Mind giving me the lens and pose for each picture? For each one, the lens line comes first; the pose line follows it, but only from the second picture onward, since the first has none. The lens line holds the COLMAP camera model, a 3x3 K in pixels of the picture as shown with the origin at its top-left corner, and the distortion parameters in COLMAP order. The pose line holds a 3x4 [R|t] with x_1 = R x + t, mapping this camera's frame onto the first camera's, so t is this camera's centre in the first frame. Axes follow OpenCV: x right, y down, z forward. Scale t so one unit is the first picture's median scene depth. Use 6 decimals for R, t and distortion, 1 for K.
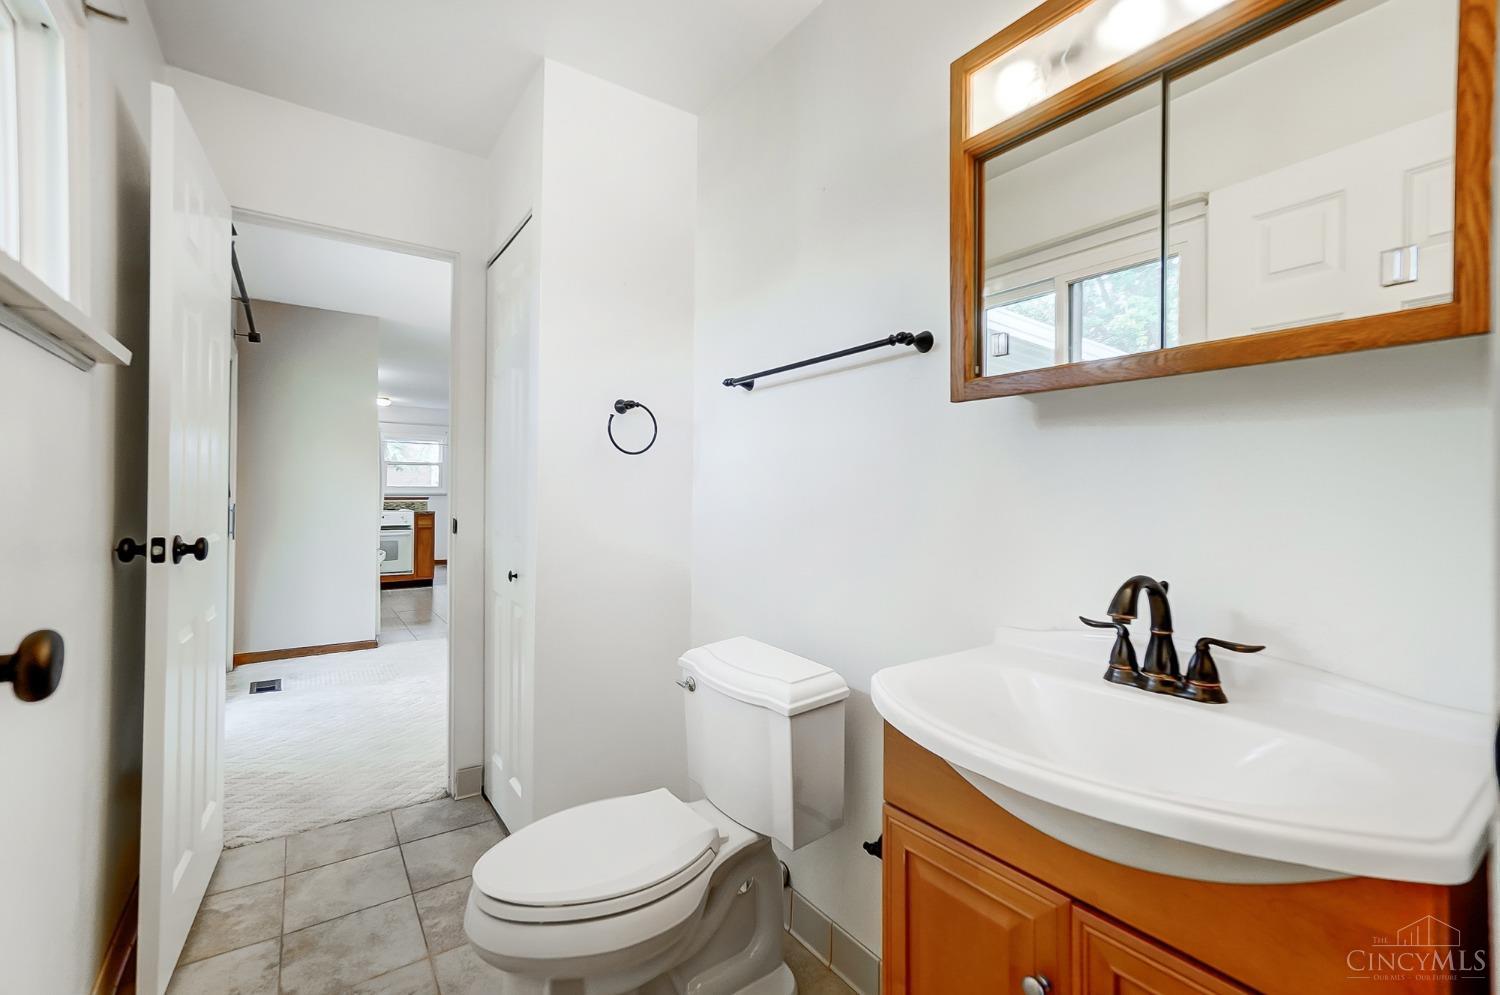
lens RADIAL K [[656.0, 0, 753.2], [0, 656.0, 493.4], [0, 0, 1]] dist [-0.016248, 0.025628]
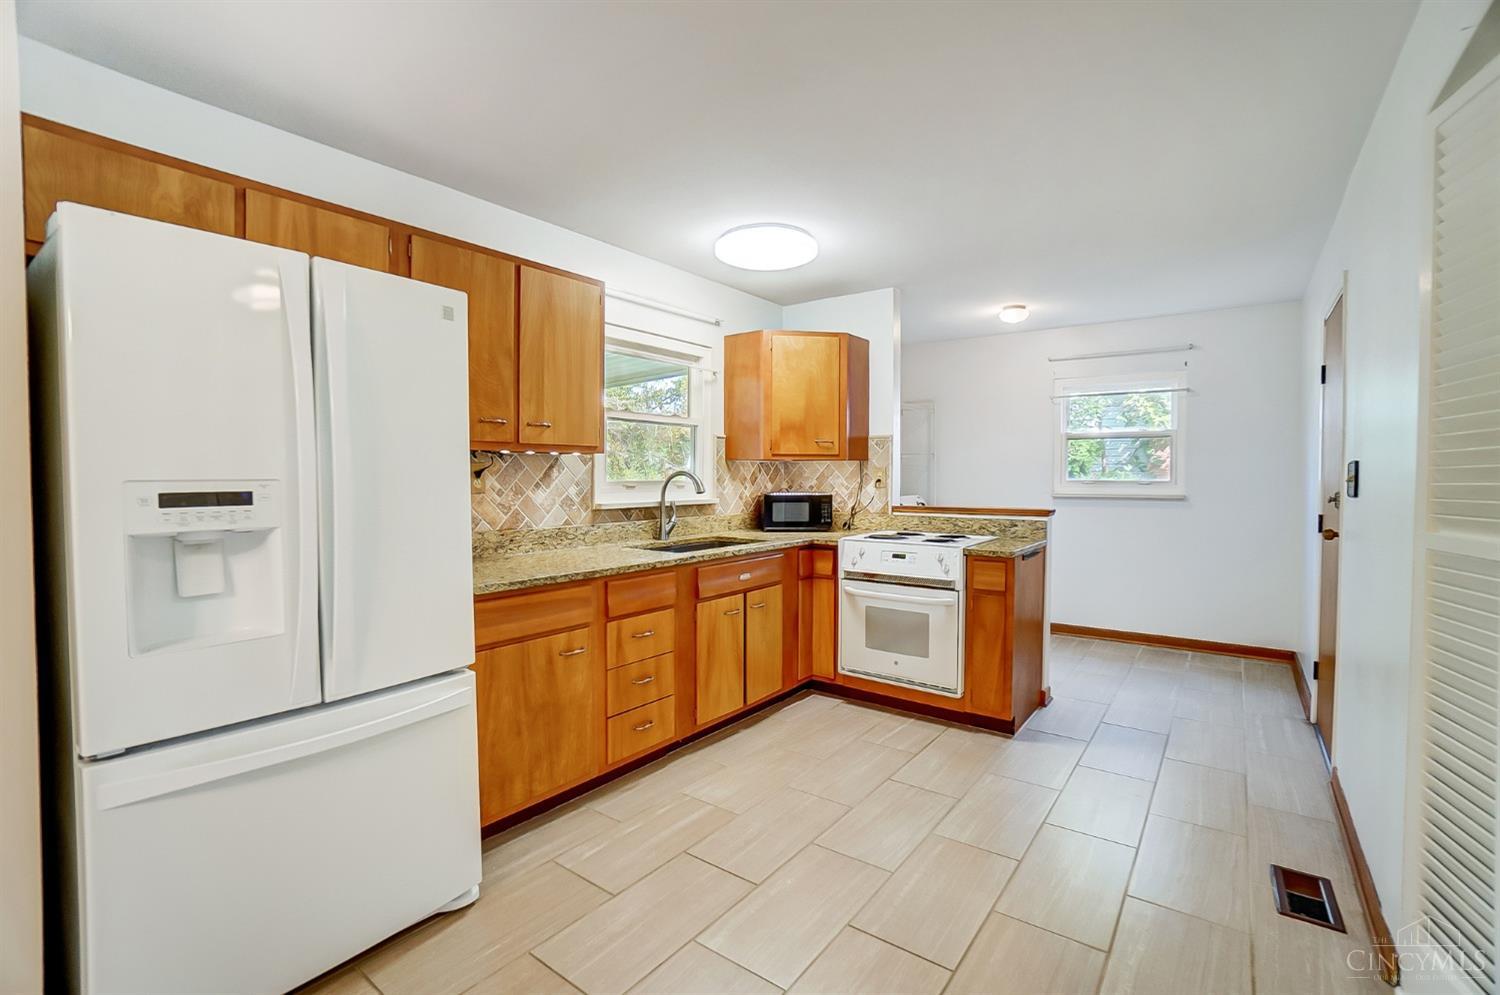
lens RADIAL K [[656.0, 0, 753.2], [0, 656.0, 493.4], [0, 0, 1]] dist [-0.016248, 0.025628]
pose [[0.309717, 0.021986, -0.950575, -0.164099], [0.004671, 0.999685, 0.024644, -0.018552], [0.950817, -0.012072, 0.309516, 0.740943]]
